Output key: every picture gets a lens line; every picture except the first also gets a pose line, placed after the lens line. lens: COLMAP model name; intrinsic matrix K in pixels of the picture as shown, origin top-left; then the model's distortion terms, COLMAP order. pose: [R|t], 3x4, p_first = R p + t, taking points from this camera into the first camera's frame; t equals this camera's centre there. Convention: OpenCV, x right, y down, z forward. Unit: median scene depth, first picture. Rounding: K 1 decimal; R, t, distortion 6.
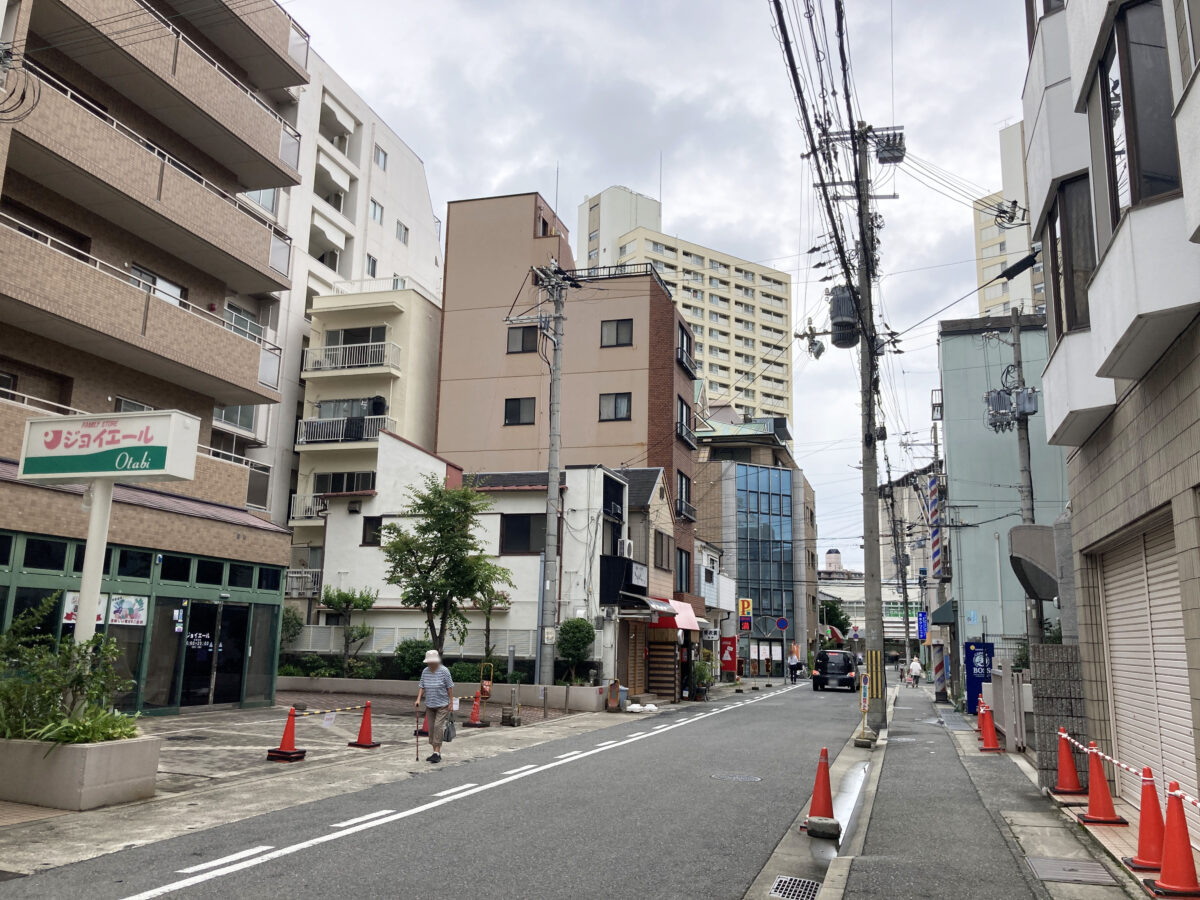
lens RADIAL K [[975.7, 0, 602.8], [0, 975.7, 450.1], [0, 0, 1]] dist [0.056469, 0.012260]
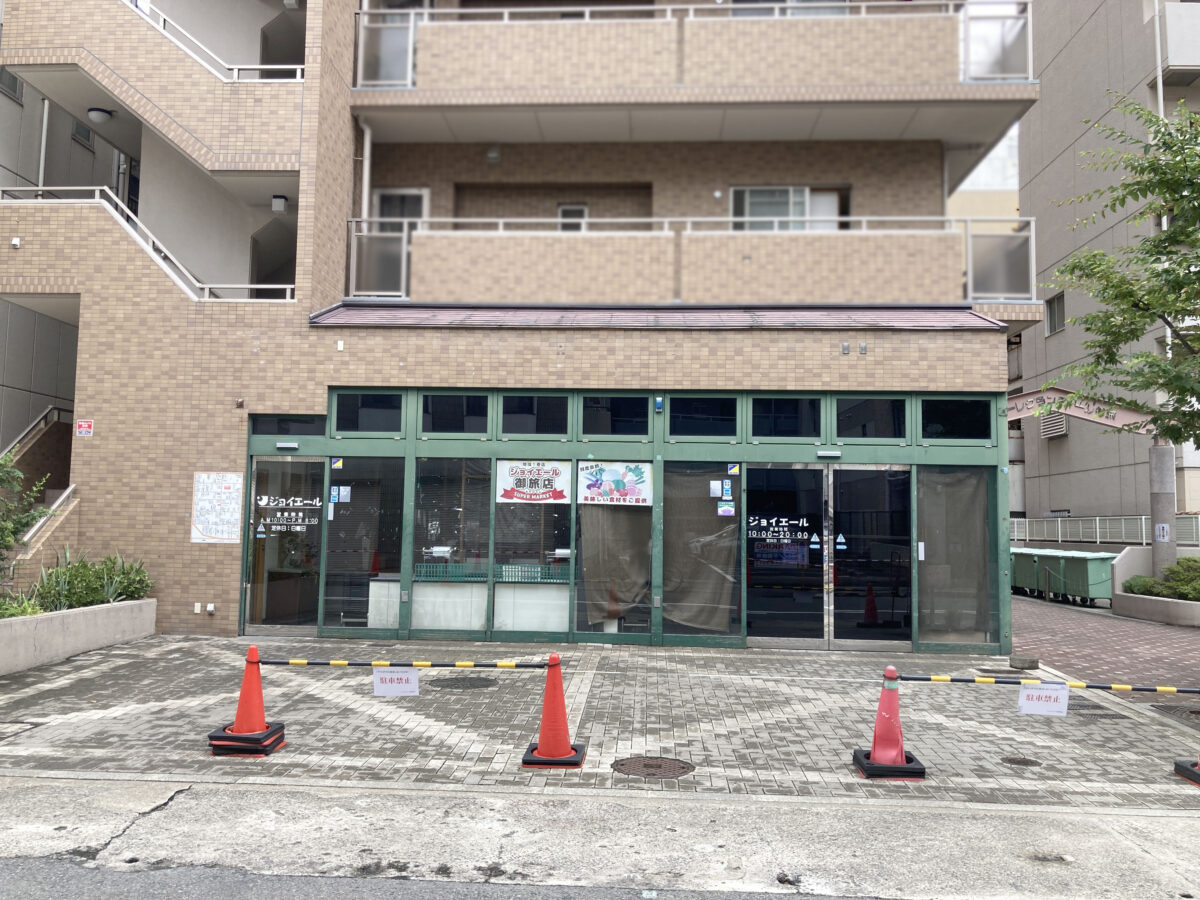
lens RADIAL K [[975.7, 0, 597.0], [0, 975.7, 436.8], [0, 0, 1]] dist [0.056469, 0.012260]
pose [[0.227906, -0.107652, -0.967714, 0.150998], [0.178057, 0.981718, -0.067276, 0.162456], [0.957264, -0.156975, 0.242908, 0.782485]]
